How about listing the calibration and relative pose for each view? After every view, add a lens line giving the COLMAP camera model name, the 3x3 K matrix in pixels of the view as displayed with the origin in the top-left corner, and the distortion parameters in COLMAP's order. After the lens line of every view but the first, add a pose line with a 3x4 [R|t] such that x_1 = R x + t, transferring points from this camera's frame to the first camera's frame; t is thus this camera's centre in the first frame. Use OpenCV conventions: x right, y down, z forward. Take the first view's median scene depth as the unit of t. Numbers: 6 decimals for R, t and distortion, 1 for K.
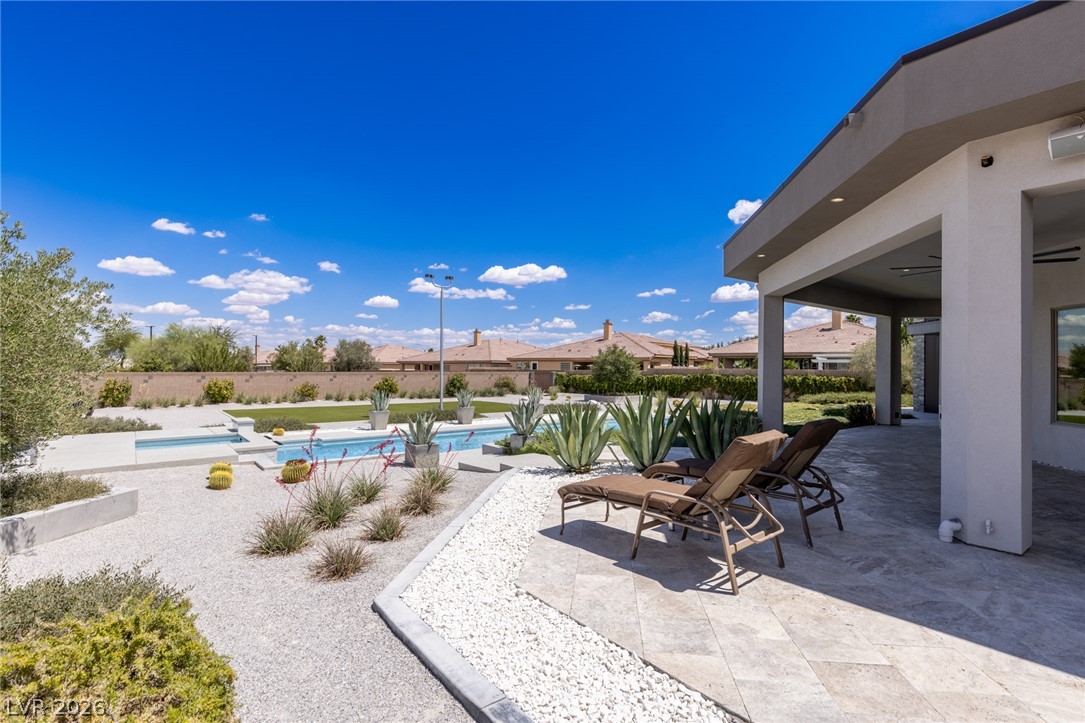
lens RADIAL K [[541.5, 0, 554.0], [0, 541.5, 368.7], [0, 0, 1]] dist [0.005367, -0.000262]
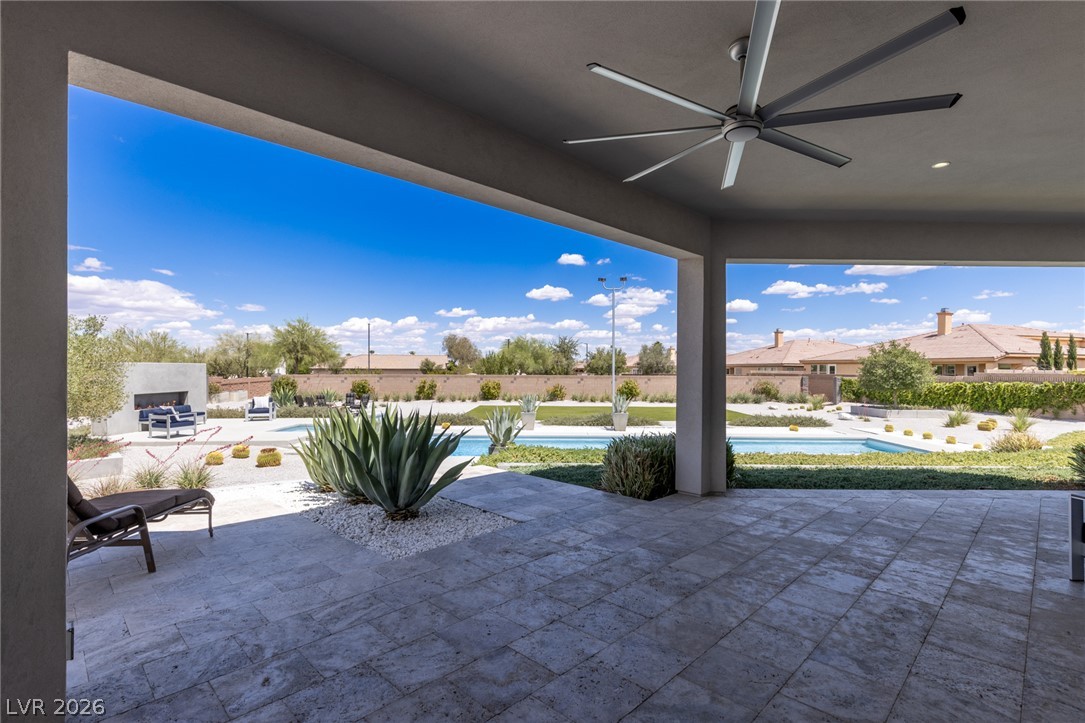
lens RADIAL K [[527.2, 0, 553.0], [0, 527.2, 359.2], [0, 0, 1]] dist [0.010588, -0.000266]
pose [[0.789099, -0.013123, -0.614125, 0.151278], [-0.002084, 0.999709, -0.024041, -0.000473], [0.614262, 0.020250, 0.788842, 0.092082]]
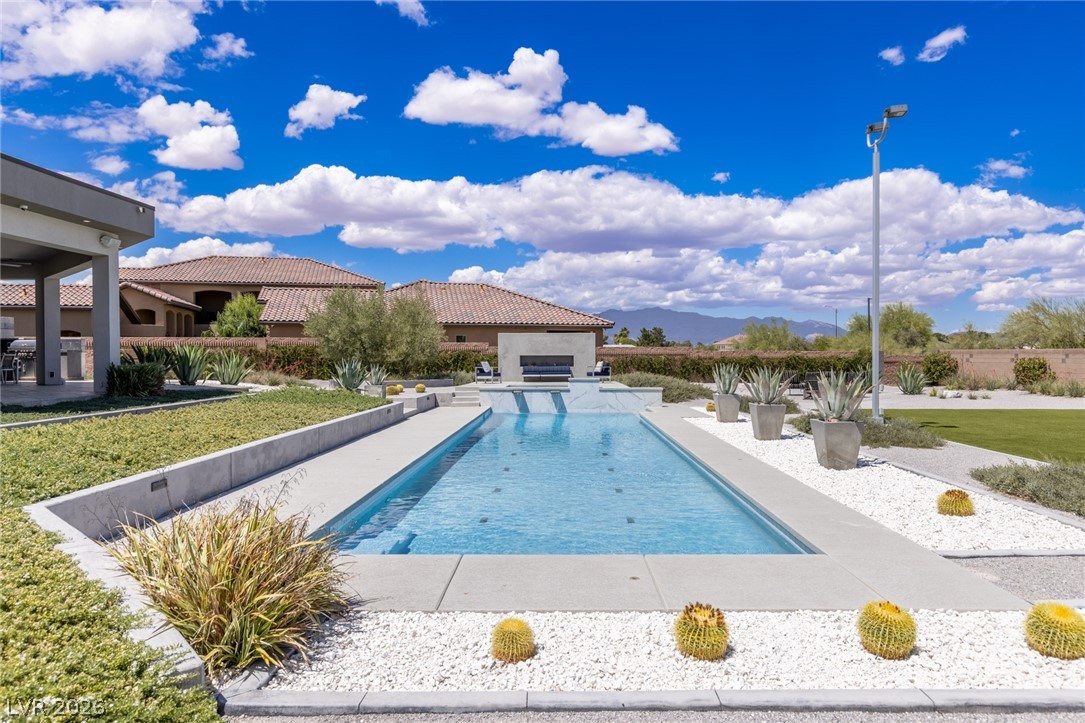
lens RADIAL K [[753.5, 0, 544.5], [0, 753.5, 363.1], [0, 0, 1]] dist [0.000936, -0.002315]
pose [[-0.622592, 0.001125, -0.782546, 0.243211], [-0.009153, 0.999920, 0.008719, 0.014515], [0.782493, 0.012591, -0.622532, 0.608030]]
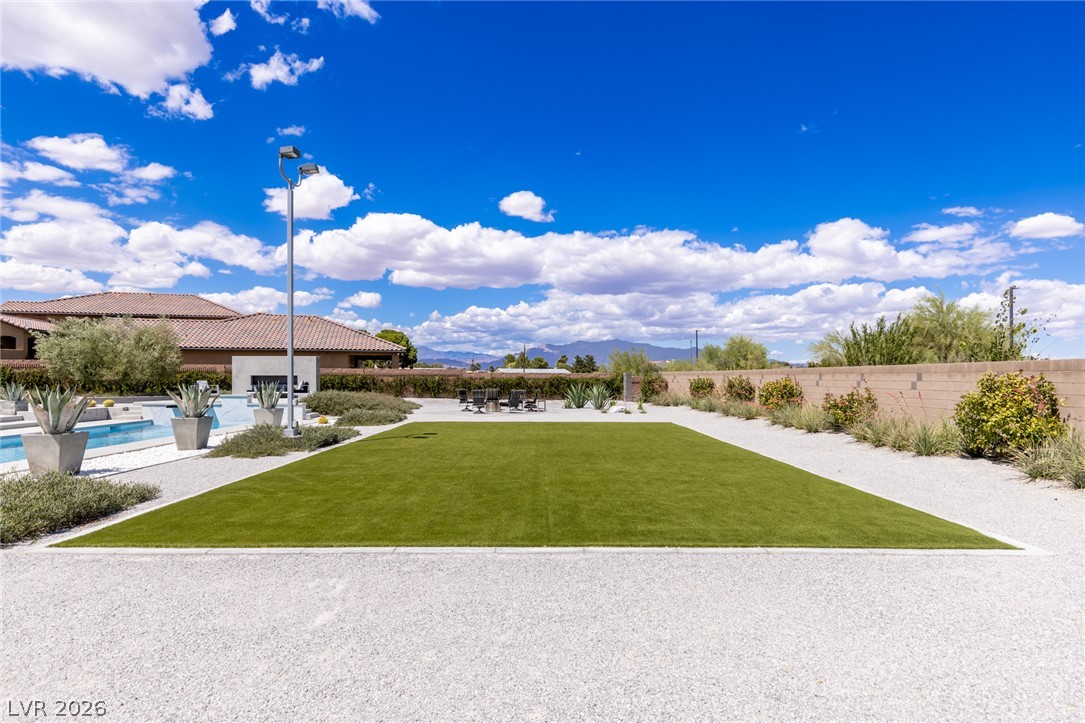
lens RADIAL K [[592.0, 0, 552.5], [0, 592.0, 365.9], [0, 0, 1]] dist [0.035401, -0.000725]
pose [[-0.599343, -0.023355, -0.800152, 0.056171], [-0.010213, 0.999716, -0.021530, 0.014138], [0.800427, -0.004732, -0.599411, 0.794538]]
